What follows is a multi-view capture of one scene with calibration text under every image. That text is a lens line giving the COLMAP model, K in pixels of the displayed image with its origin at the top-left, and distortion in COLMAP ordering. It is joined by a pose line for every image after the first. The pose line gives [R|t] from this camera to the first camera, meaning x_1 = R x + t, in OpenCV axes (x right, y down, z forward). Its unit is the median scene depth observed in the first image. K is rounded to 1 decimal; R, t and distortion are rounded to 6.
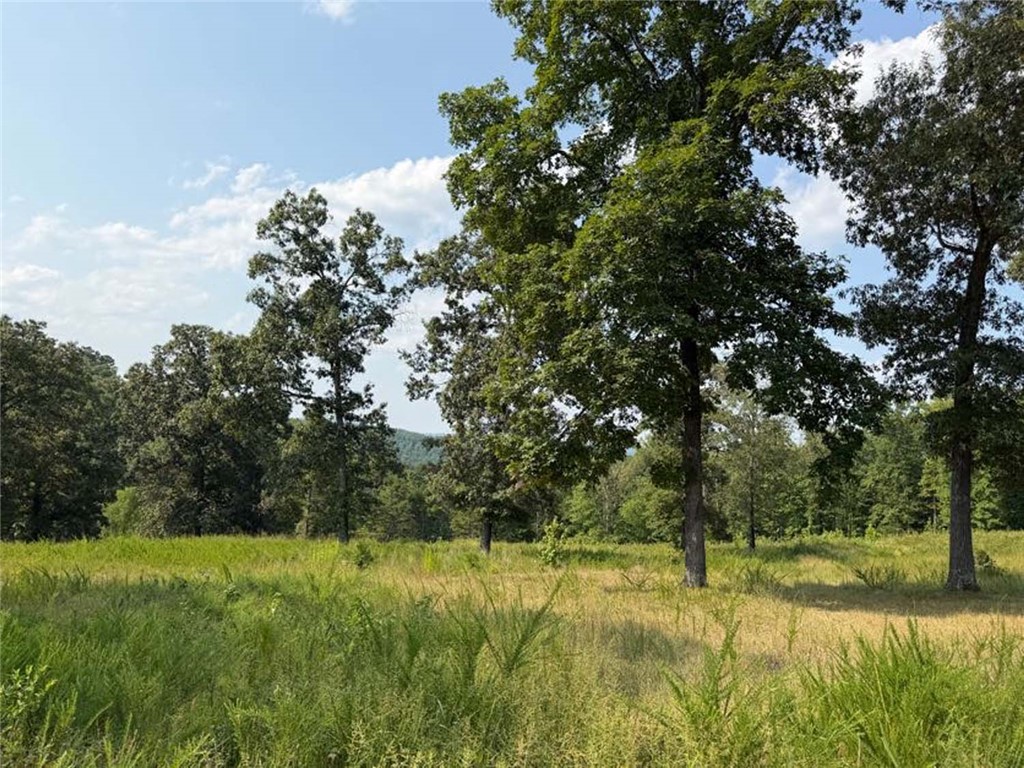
lens RADIAL K [[706.0, 0, 508.8], [0, 706.0, 382.6], [0, 0, 1]] dist [0.002084, 0.000593]
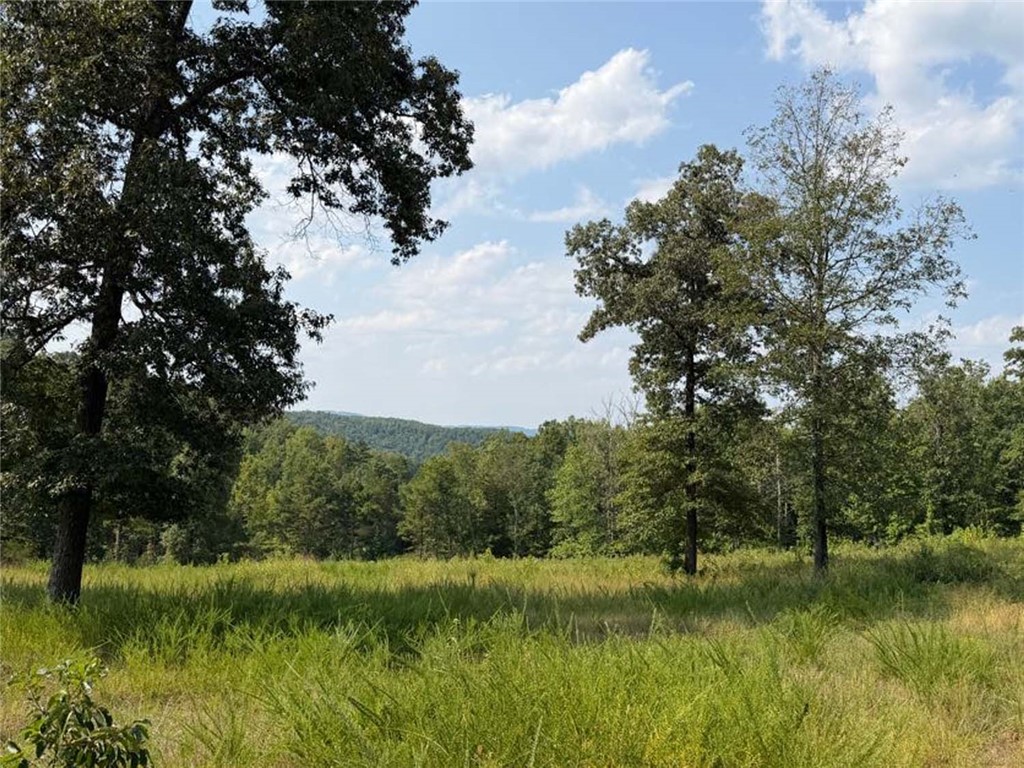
lens RADIAL K [[852.7, 0, 514.4], [0, 852.7, 385.8], [0, 0, 1]] dist [-0.006673, -0.004612]
pose [[0.999151, -0.024086, -0.033432, 0.099854], [0.025030, 0.999291, 0.028127, 0.058148], [0.032731, -0.028940, 0.999045, 0.264202]]
